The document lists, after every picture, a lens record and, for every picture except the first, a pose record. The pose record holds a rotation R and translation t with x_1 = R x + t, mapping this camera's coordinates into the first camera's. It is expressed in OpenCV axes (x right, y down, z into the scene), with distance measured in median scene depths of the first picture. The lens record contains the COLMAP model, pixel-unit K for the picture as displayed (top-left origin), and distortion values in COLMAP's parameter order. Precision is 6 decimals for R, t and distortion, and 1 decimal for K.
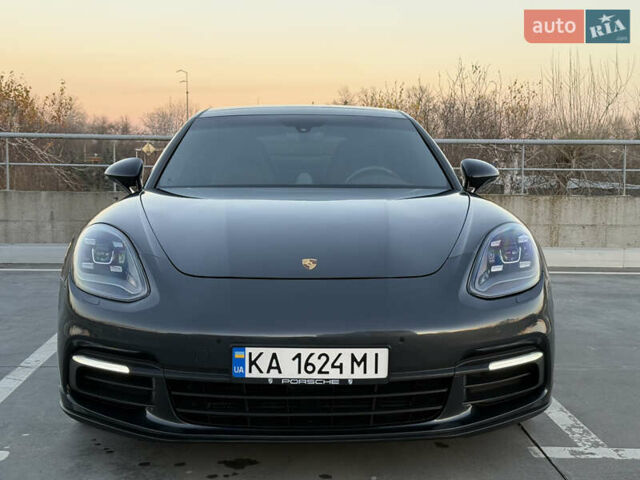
lens RADIAL K [[866.0, 0, 305.4], [0, 866.0, 237.5], [0, 0, 1]] dist [0.127000, 0.000000]
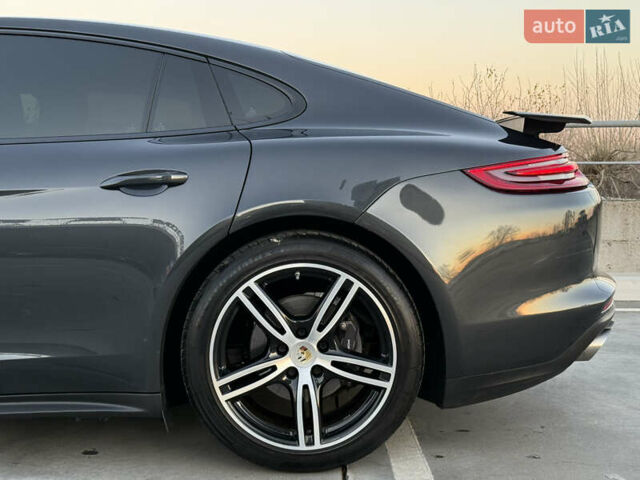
lens RADIAL K [[866.0, 0, 305.4], [0, 866.0, 241.4], [0, 0, 1]] dist [0.127000, 0.000000]
pose [[0.999339, -0.012952, -0.033977, 0.645575], [0.012190, 0.999672, -0.022513, -0.002139], [0.034257, 0.022084, 0.999169, 1.905483]]
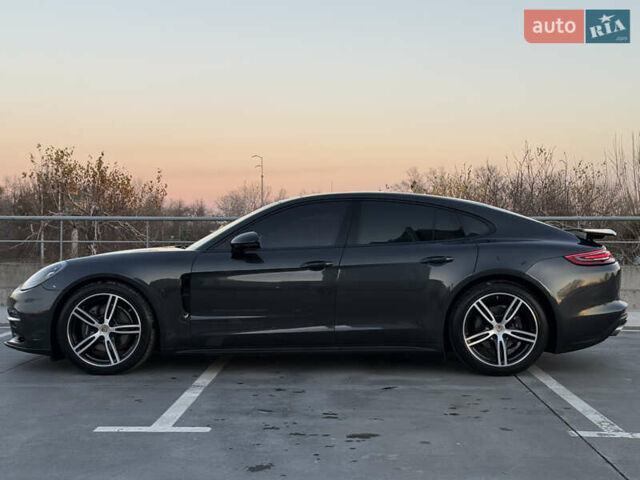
lens RADIAL K [[866.0, 0, 319.8], [0, 866.0, 244.8], [0, 0, 1]] dist [0.127000, 0.000000]
pose [[0.997970, -0.009916, -0.062913, -0.135557], [0.004615, 0.996468, -0.083850, 0.142721], [0.063522, 0.083390, 0.994490, -1.175004]]
